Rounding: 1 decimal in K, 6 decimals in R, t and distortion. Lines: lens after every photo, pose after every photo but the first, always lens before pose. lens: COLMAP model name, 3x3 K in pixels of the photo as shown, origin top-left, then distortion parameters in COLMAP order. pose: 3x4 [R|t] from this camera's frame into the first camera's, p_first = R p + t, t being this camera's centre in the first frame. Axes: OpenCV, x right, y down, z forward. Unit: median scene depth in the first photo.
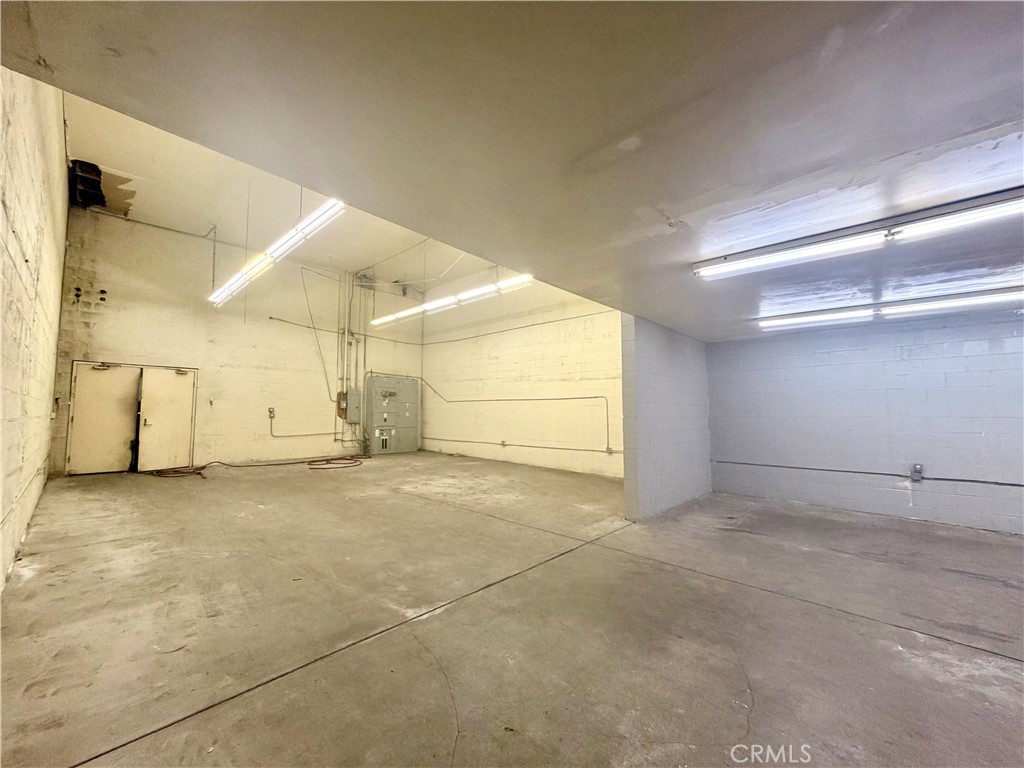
lens RADIAL K [[409.4, 0, 512.0], [0, 409.4, 384.0], [0, 0, 1]] dist [0.001002, 0.000290]
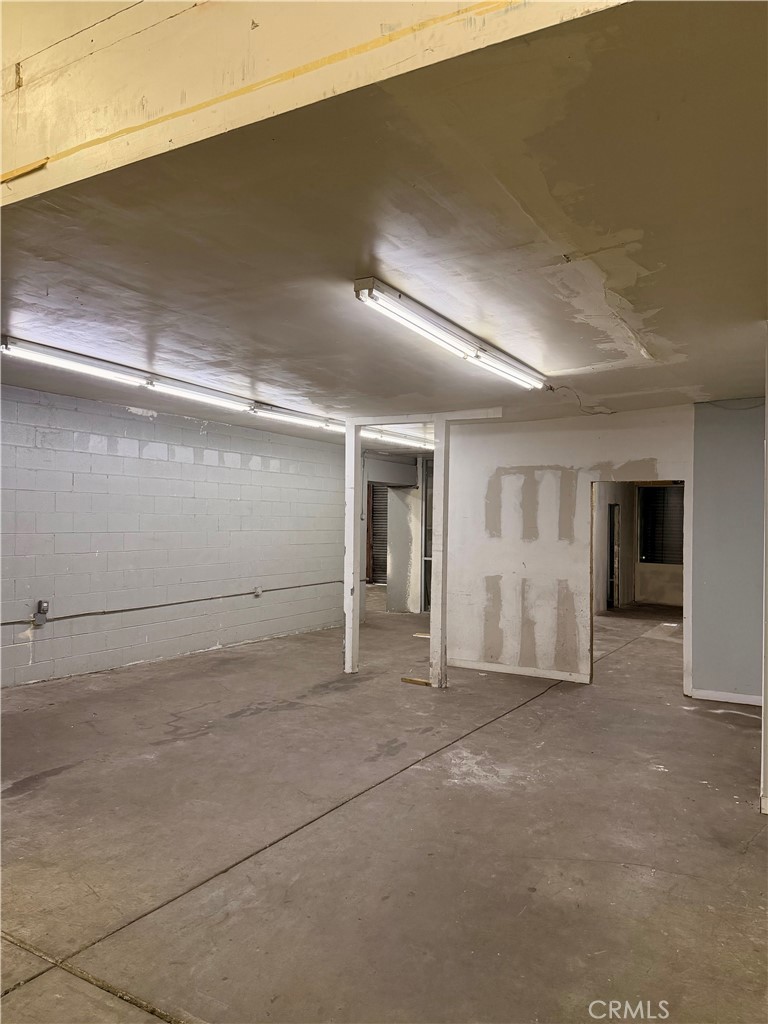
lens RADIAL K [[717.6, 0, 384.0], [0, 717.6, 512.0], [0, 0, 1]] dist [0.021165, -0.004676]
pose [[-0.198533, 0.008566, 0.980057, -0.493890], [-0.081834, 0.996325, -0.025286, 0.047283], [-0.976672, -0.085222, -0.197102, 1.099820]]
